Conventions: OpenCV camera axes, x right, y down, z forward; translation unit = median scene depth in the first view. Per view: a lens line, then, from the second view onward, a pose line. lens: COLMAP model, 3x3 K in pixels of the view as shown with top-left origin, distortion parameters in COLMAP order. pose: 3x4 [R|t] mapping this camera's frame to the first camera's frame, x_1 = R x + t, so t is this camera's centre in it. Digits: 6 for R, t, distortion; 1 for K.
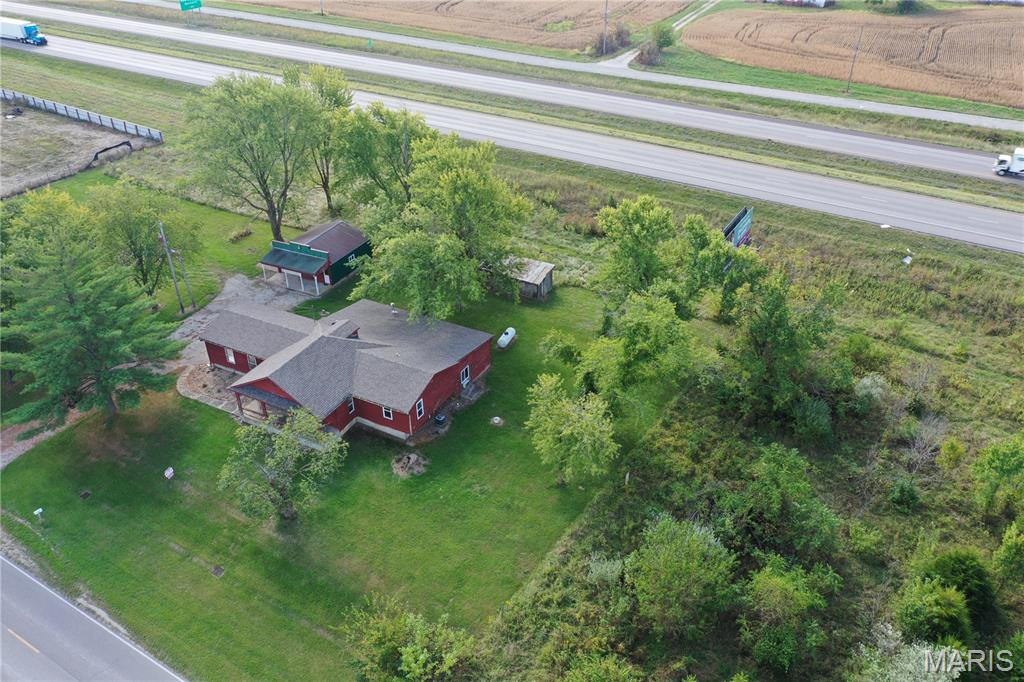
lens RADIAL K [[807.4, 0, 506.7], [0, 807.4, 343.5], [0, 0, 1]] dist [-0.008195, 0.006455]
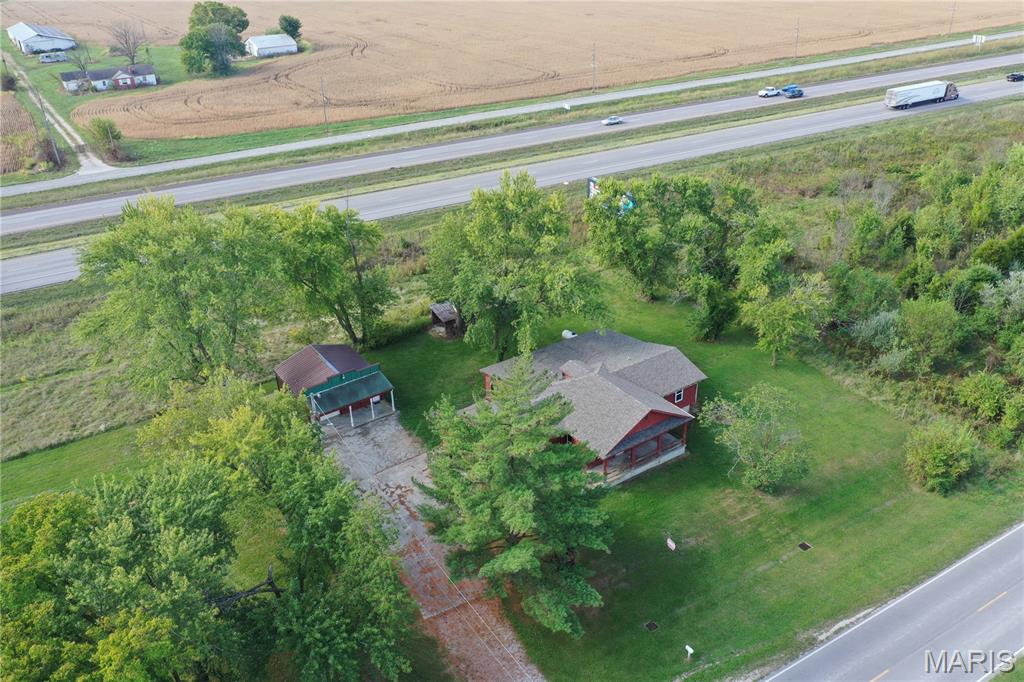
lens RADIAL K [[807.4, 0, 510.1], [0, 807.4, 342.1], [0, 0, 1]] dist [-0.008195, 0.006455]
pose [[0.468073, -0.417124, 0.779048, -0.777238], [0.491316, 0.855608, 0.162921, -0.192817], [-0.734518, 0.306500, 0.605427, 0.345477]]
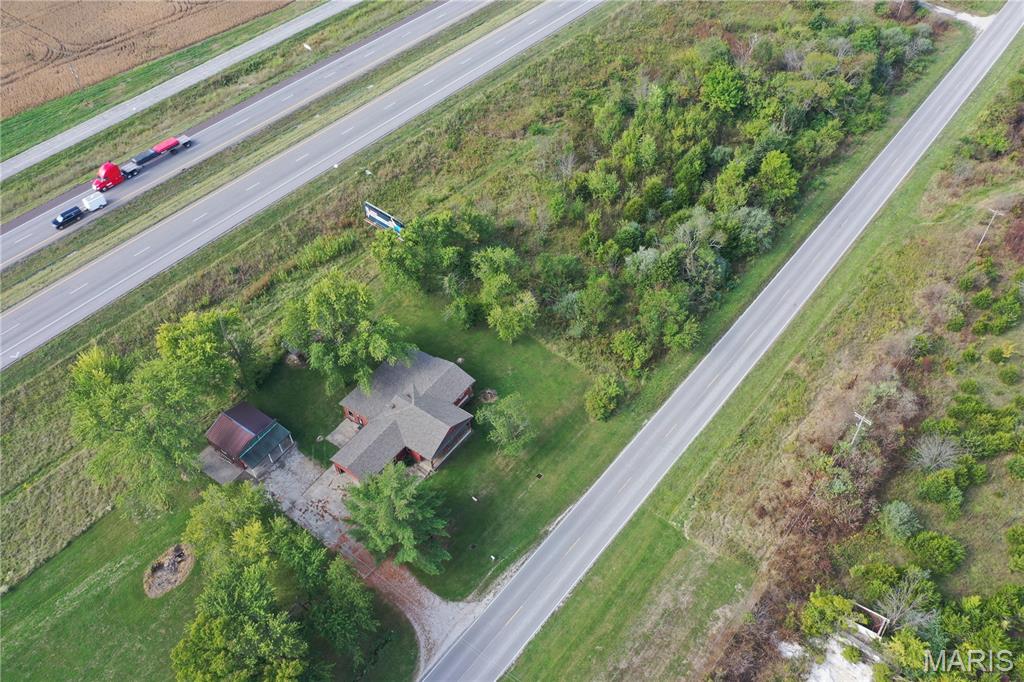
lens RADIAL K [[807.4, 0, 511.8], [0, 807.4, 339.5], [0, 0, 1]] dist [-0.008195, 0.006455]
pose [[0.140218, -0.729089, 0.669902, -0.931191], [0.543763, 0.622127, 0.563276, -0.708288], [-0.827442, 0.285286, 0.483685, -0.028993]]
